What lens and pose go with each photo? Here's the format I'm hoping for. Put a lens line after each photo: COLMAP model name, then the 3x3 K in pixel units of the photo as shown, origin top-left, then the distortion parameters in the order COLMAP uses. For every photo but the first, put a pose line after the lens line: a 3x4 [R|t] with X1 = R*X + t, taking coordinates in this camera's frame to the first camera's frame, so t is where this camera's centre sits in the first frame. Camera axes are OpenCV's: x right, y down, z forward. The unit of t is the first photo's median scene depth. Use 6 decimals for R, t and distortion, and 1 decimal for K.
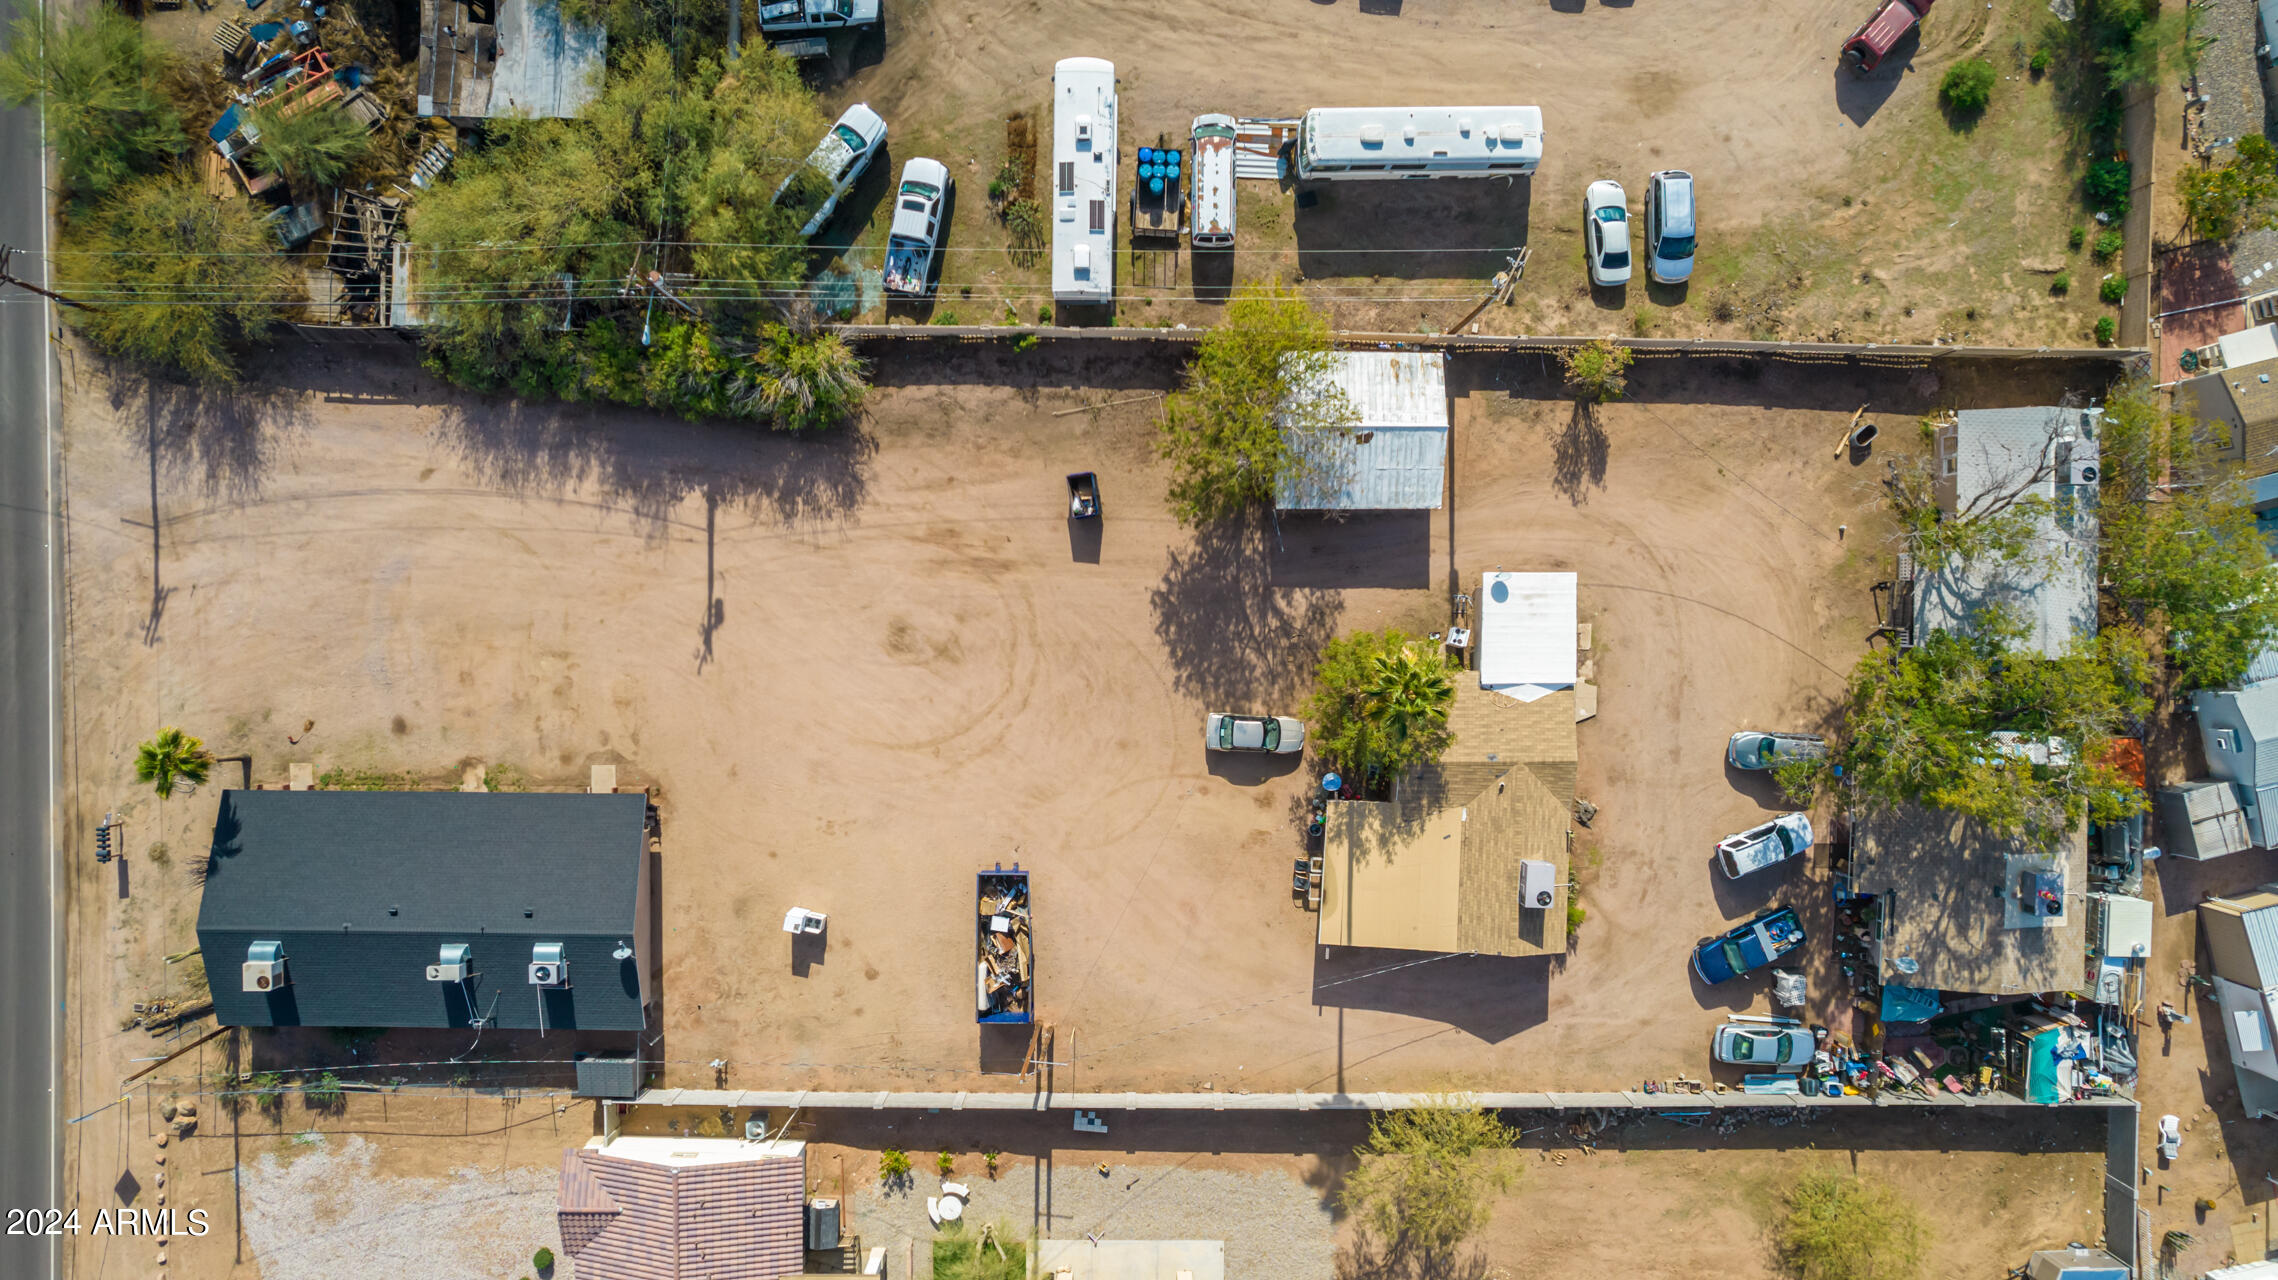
lens RADIAL K [[1486.1, 0, 1120.4], [0, 1486.1, 629.2], [0, 0, 1]] dist [-0.077938, 0.066402]
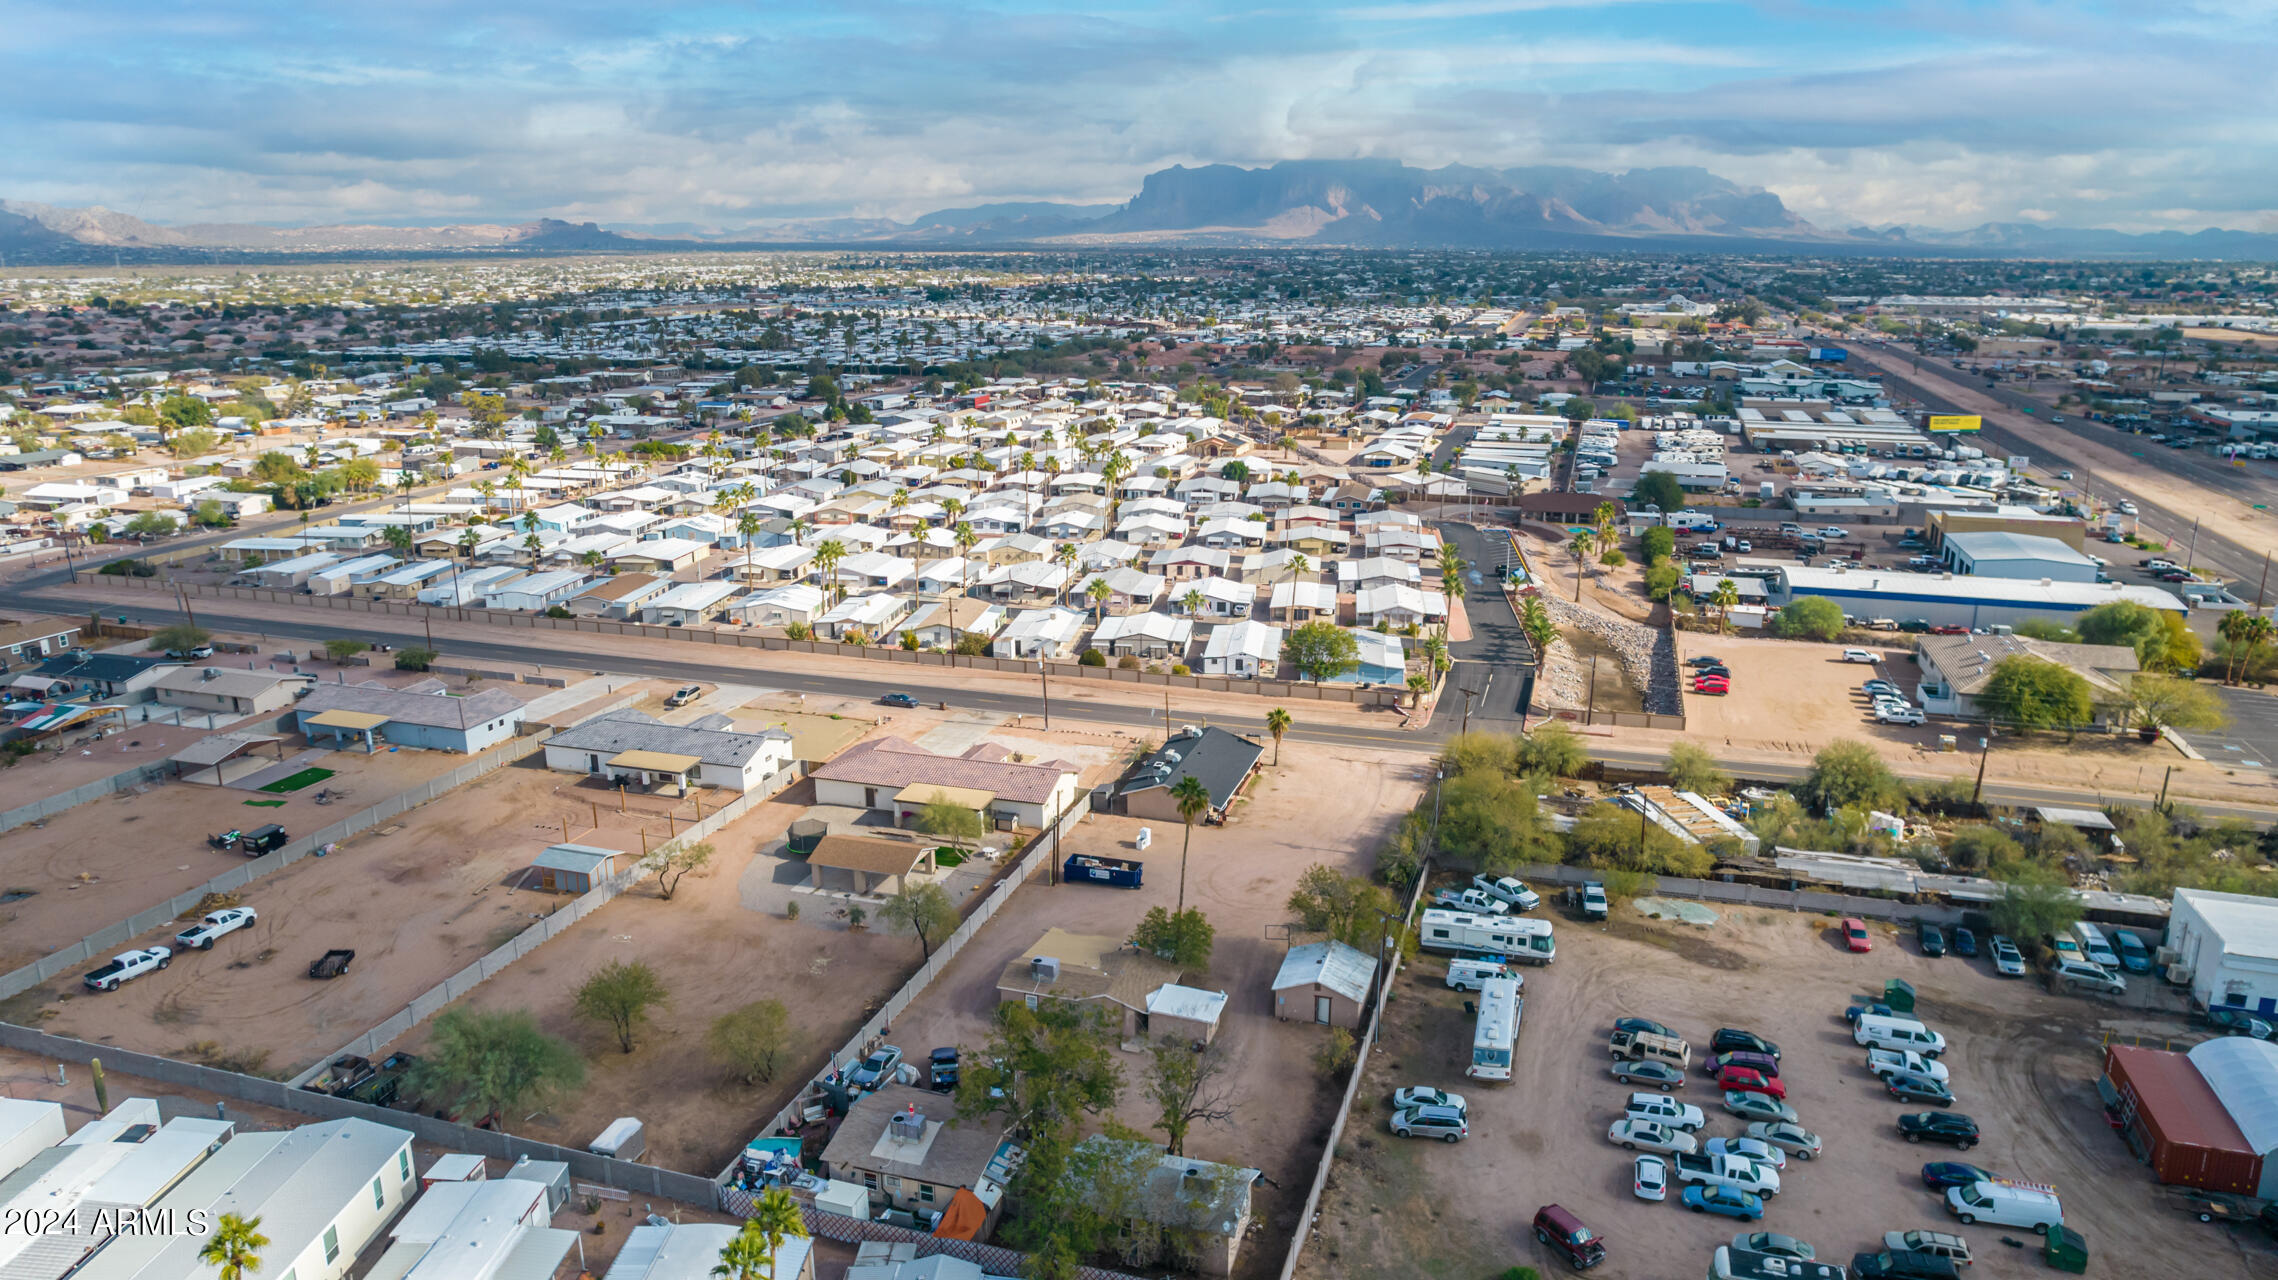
lens RADIAL K [[1486.1, 0, 1136.8], [0, 1486.1, 640.9], [0, 0, 1]] dist [-0.077938, 0.066402]
pose [[-0.295343, 0.248900, -0.922400, 1.653329], [-0.955241, -0.094028, 0.280486, -0.356574], [-0.016919, 0.963954, 0.265530, 0.166501]]
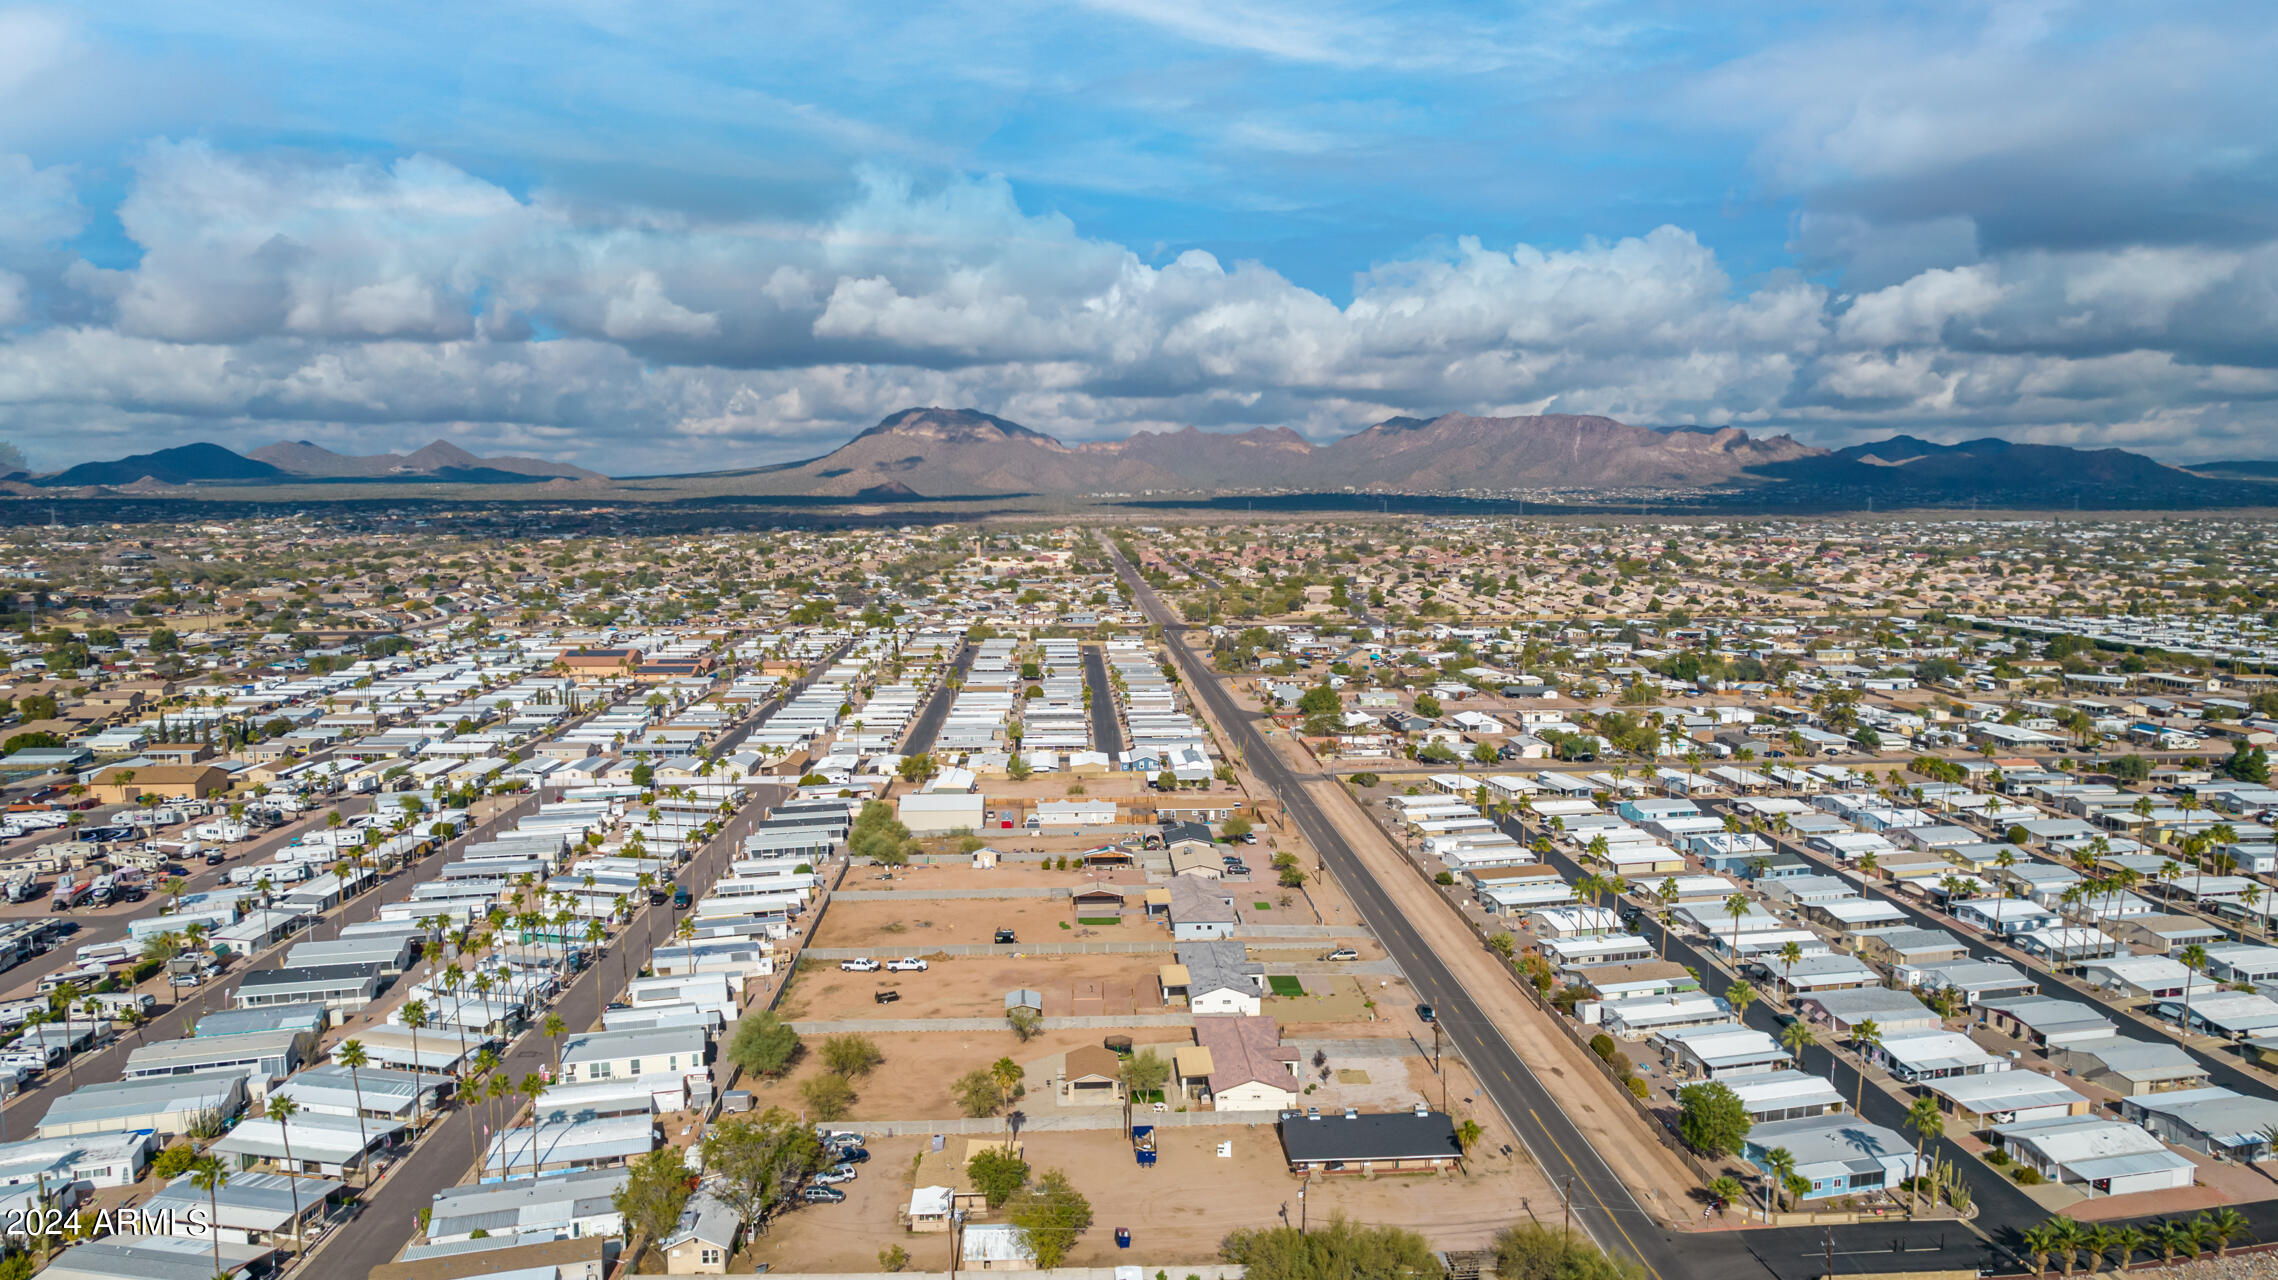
lens RADIAL K [[1486.1, 0, 1158.3], [0, 1486.1, 640.1], [0, 0, 1]] dist [-0.077938, 0.066402]
pose [[-0.996890, 0.009075, -0.078282, 0.089416], [-0.078801, -0.125973, 0.988899, -2.164326], [-0.000888, 0.991992, 0.126297, -0.183263]]
